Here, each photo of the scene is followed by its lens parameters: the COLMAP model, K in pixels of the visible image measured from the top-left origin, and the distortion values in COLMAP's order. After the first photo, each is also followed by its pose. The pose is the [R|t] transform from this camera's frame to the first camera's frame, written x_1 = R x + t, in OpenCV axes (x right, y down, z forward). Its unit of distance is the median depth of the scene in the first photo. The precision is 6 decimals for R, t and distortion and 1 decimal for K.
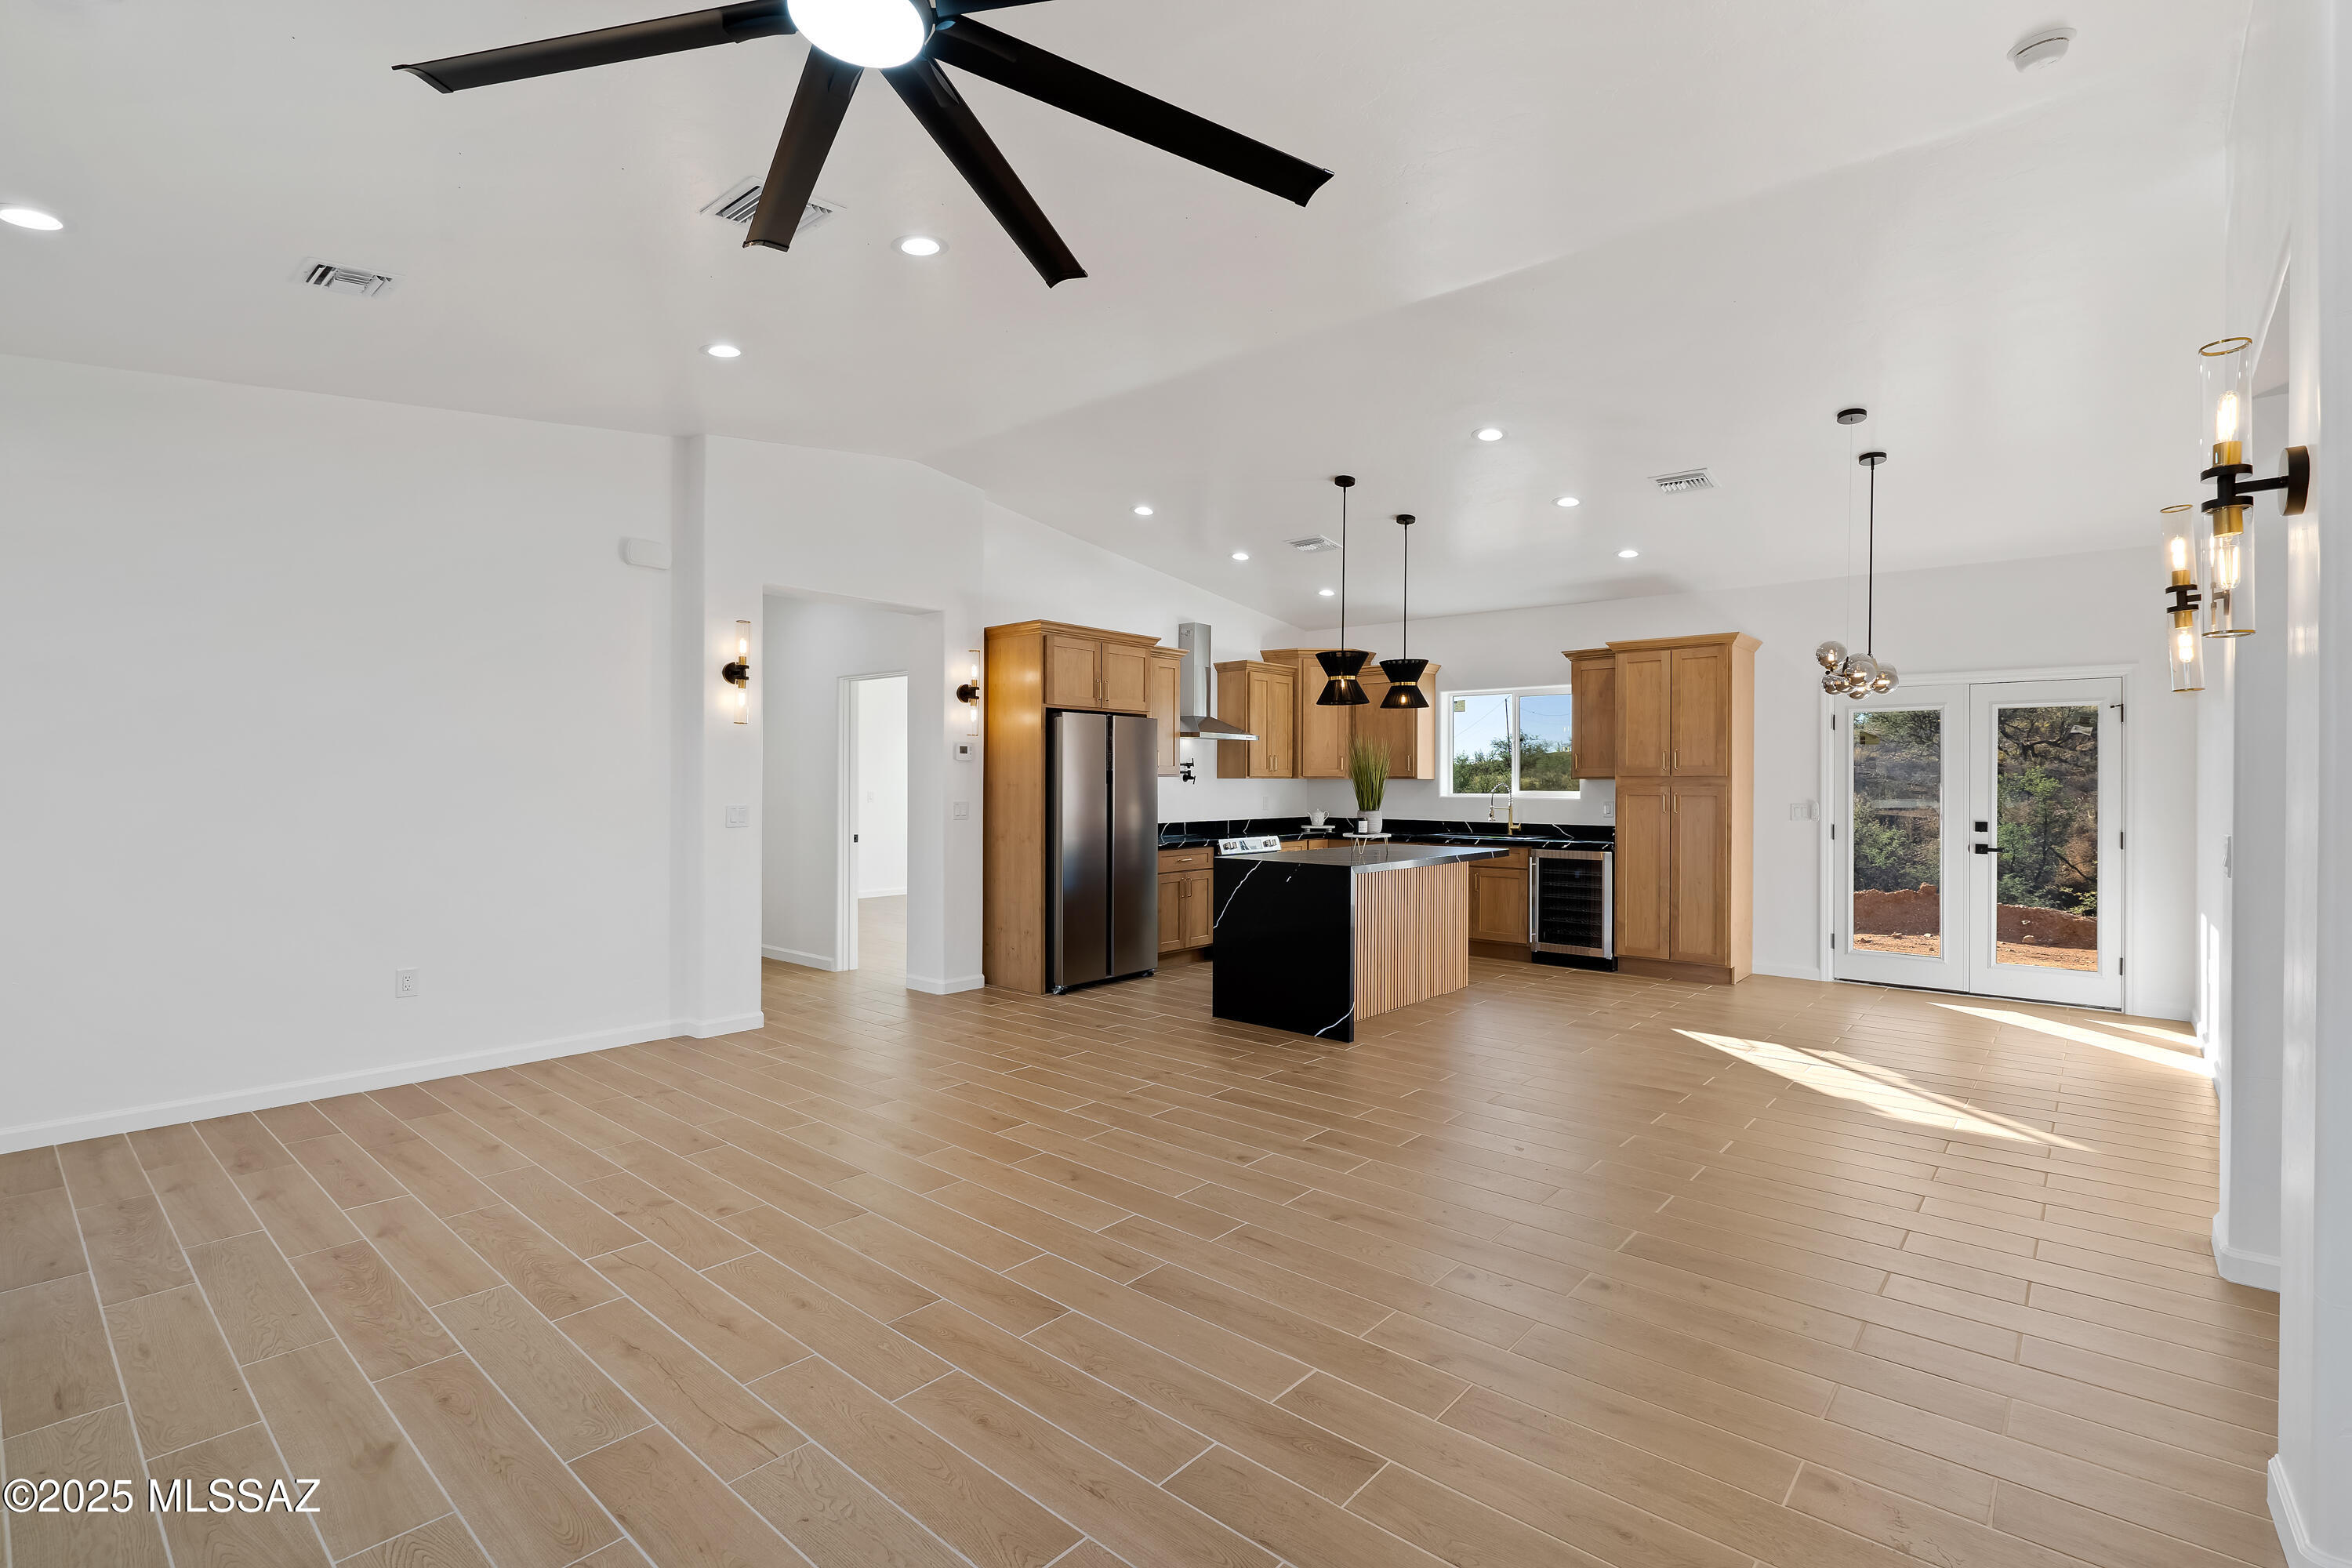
lens RADIAL K [[1072.9, 0, 1181.5], [0, 1072.9, 780.9], [0, 0, 1]] dist [0.001781, 0.001704]
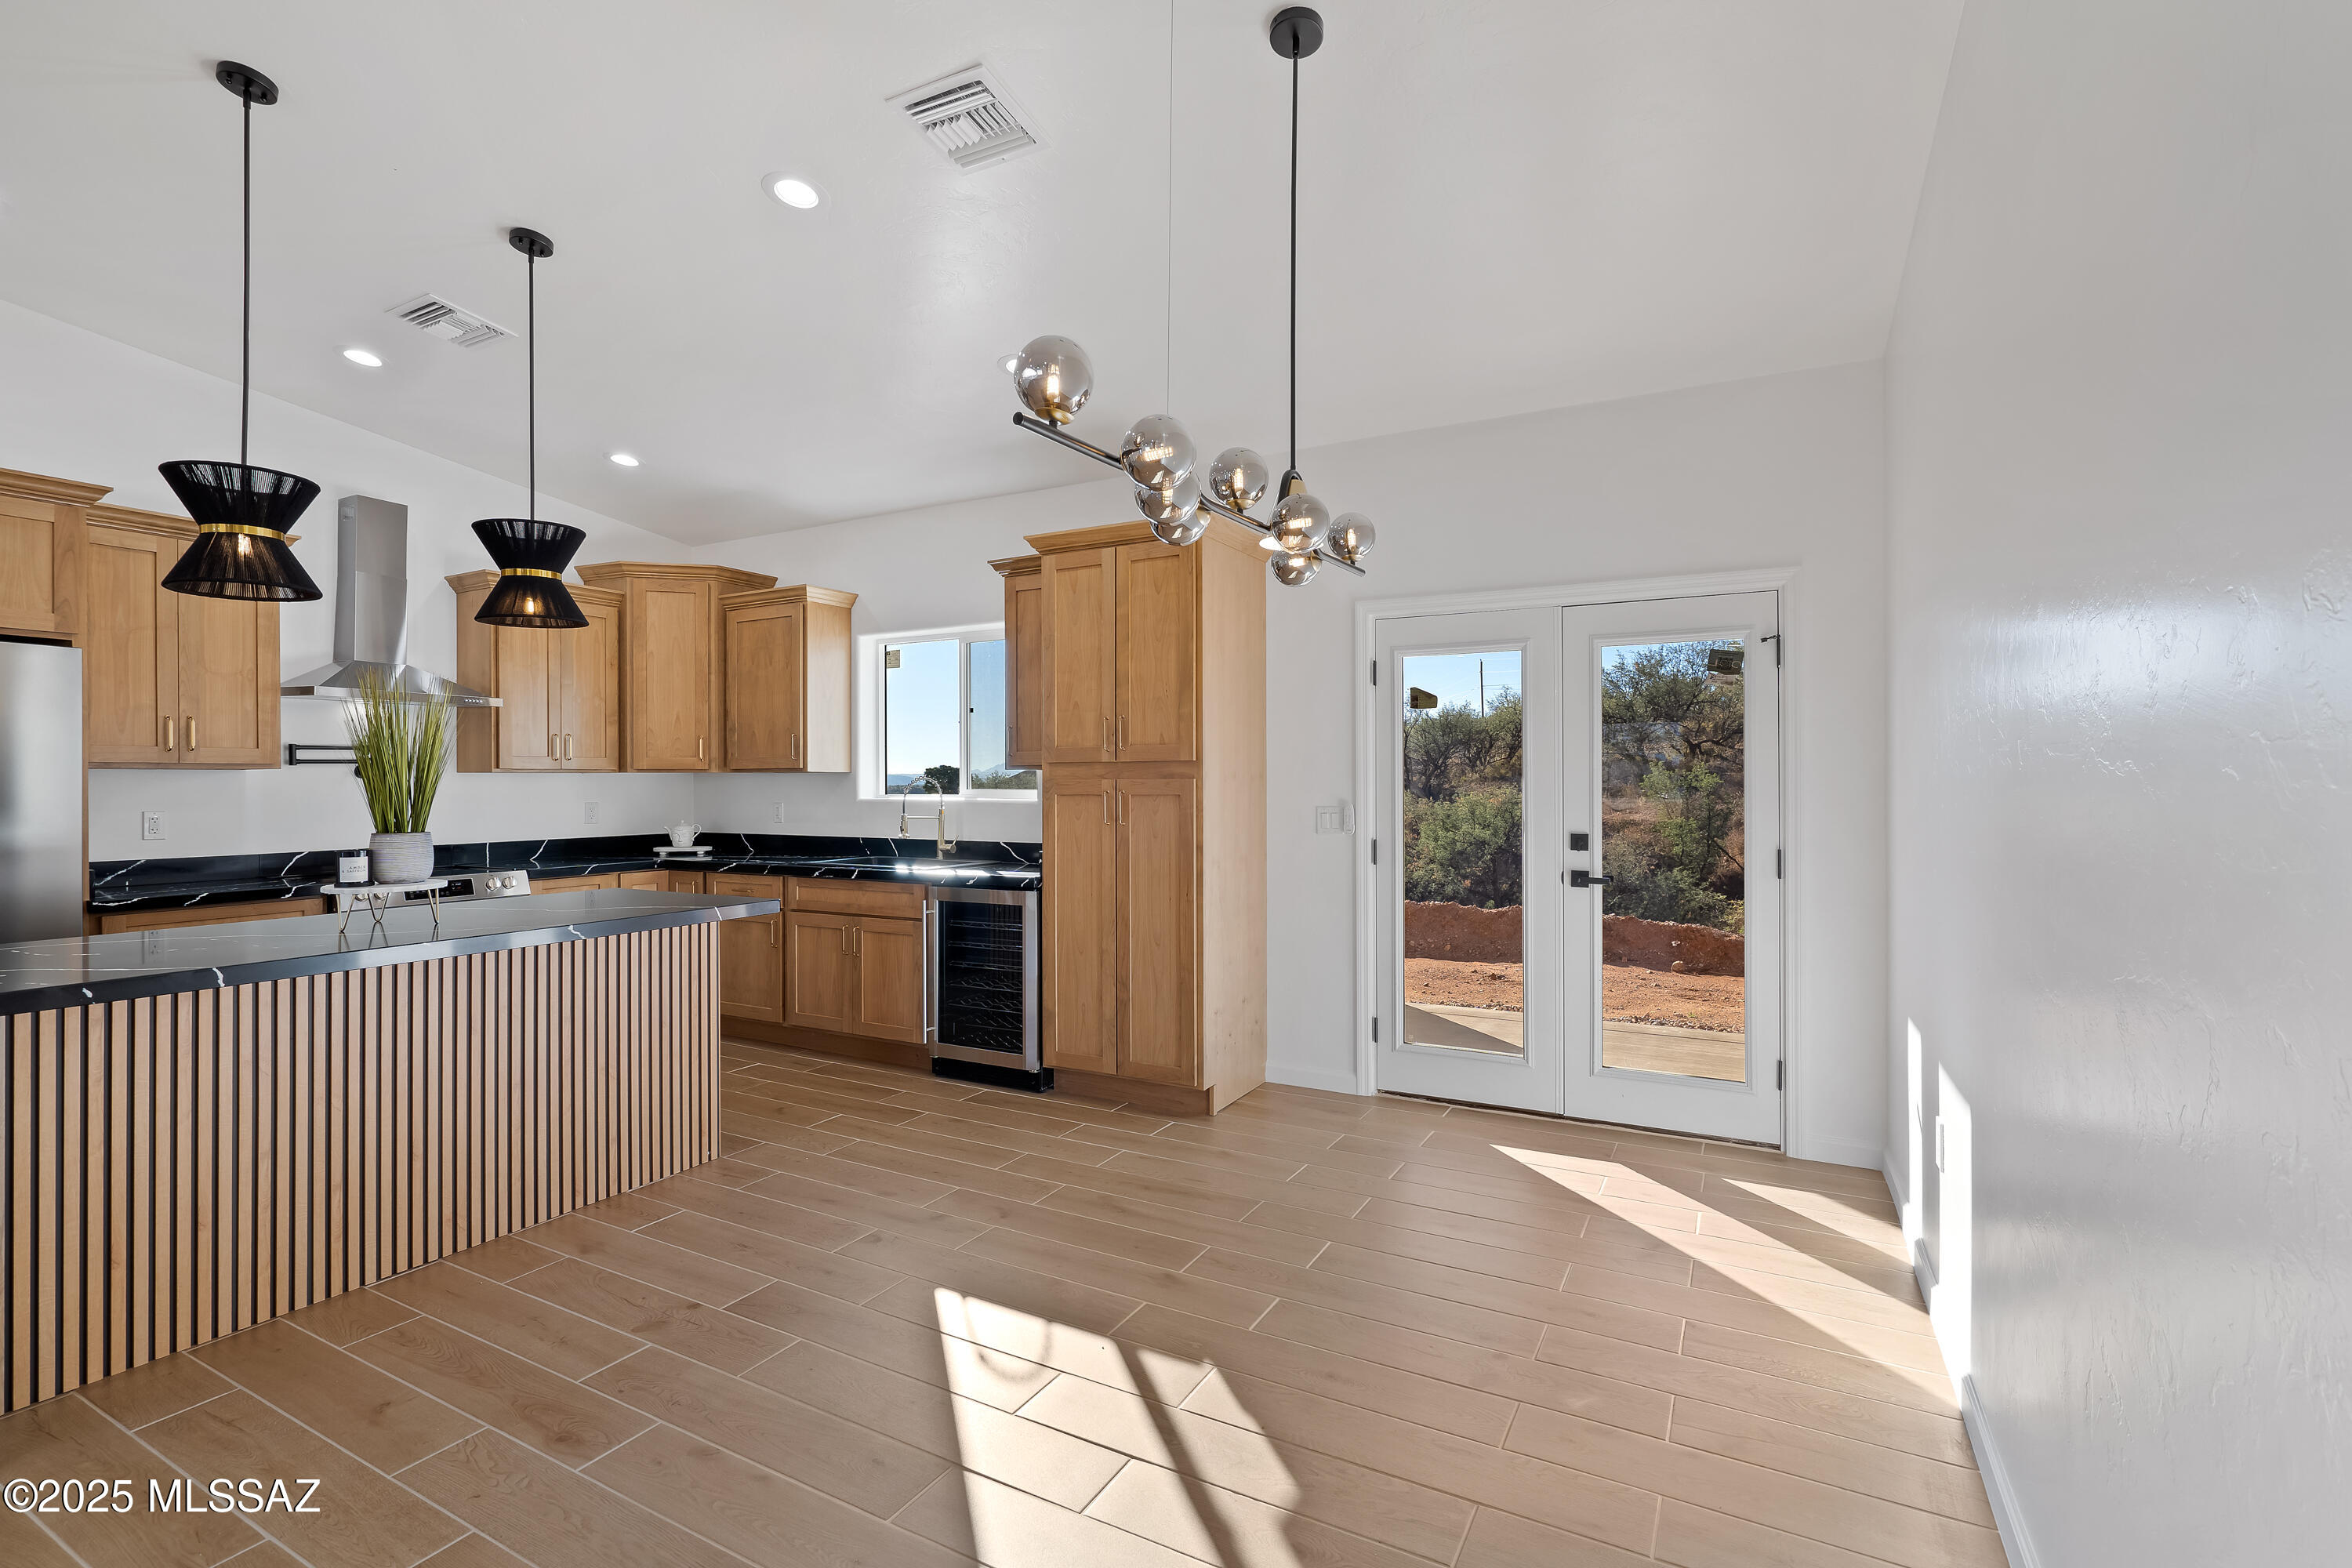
lens RADIAL K [[1072.9, 0, 1170.5], [0, 1072.9, 778.9], [0, 0, 1]] dist [0.001781, 0.001704]
pose [[0.978258, -0.005850, 0.207309, 0.350115], [0.006514, 0.999976, -0.002521, 0.006359], [-0.207289, 0.003817, 0.978272, 0.405356]]
